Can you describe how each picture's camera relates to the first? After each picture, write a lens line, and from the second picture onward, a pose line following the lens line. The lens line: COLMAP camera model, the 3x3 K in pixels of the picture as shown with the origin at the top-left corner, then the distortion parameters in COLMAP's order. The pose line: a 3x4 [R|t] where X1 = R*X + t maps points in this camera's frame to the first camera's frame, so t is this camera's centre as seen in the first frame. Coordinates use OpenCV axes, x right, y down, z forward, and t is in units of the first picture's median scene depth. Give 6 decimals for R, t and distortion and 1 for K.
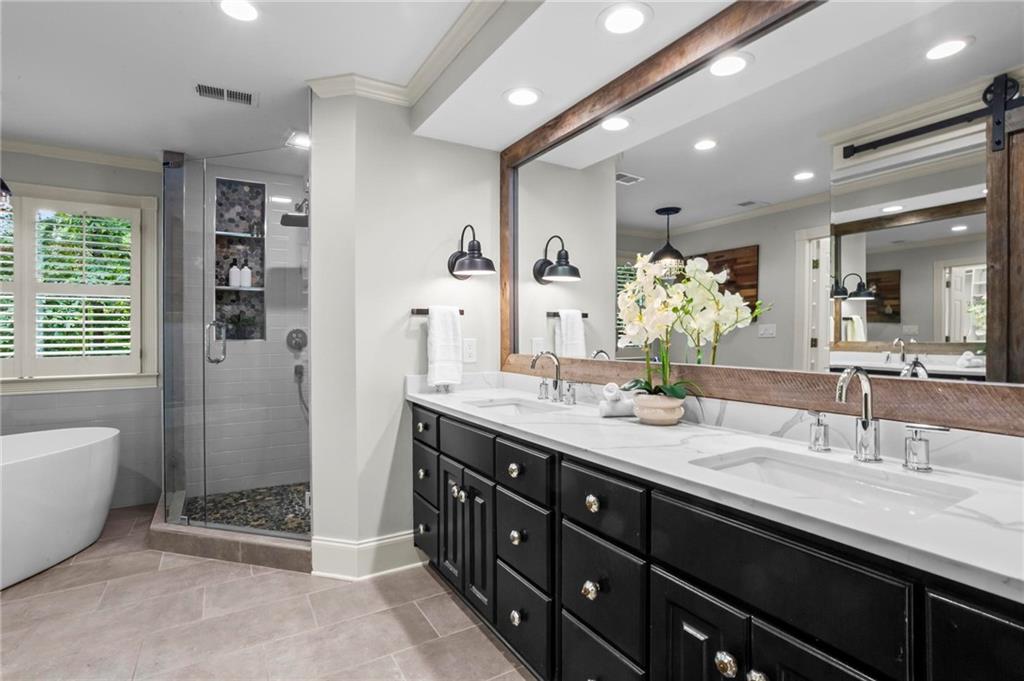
lens RADIAL K [[500.9, 0, 482.7], [0, 500.9, 327.1], [0, 0, 1]] dist [-0.023514, 0.010522]
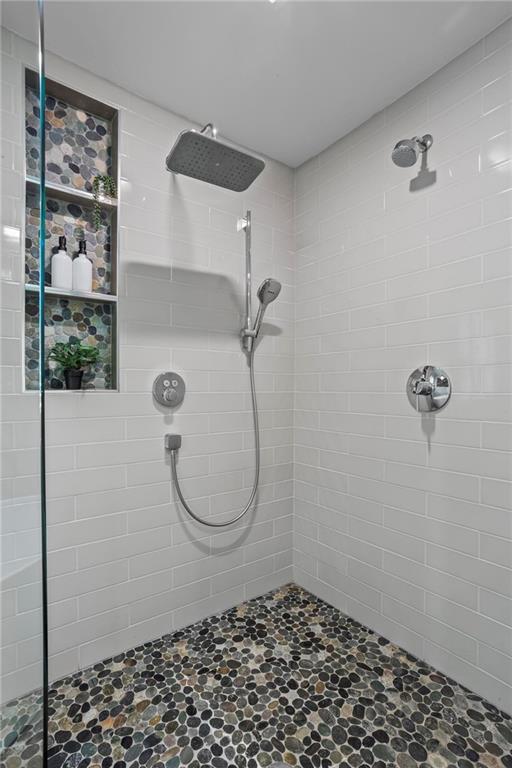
lens RADIAL K [[375.7, 0, 255.9], [0, 375.7, 390.3], [0, 0, 1]] dist [-0.023514, 0.010522]
pose [[0.991269, 0.000563, 0.131854, -0.339934], [-0.001411, 0.999979, 0.006332, 0.022724], [-0.131848, -0.006462, 0.991249, 0.569416]]
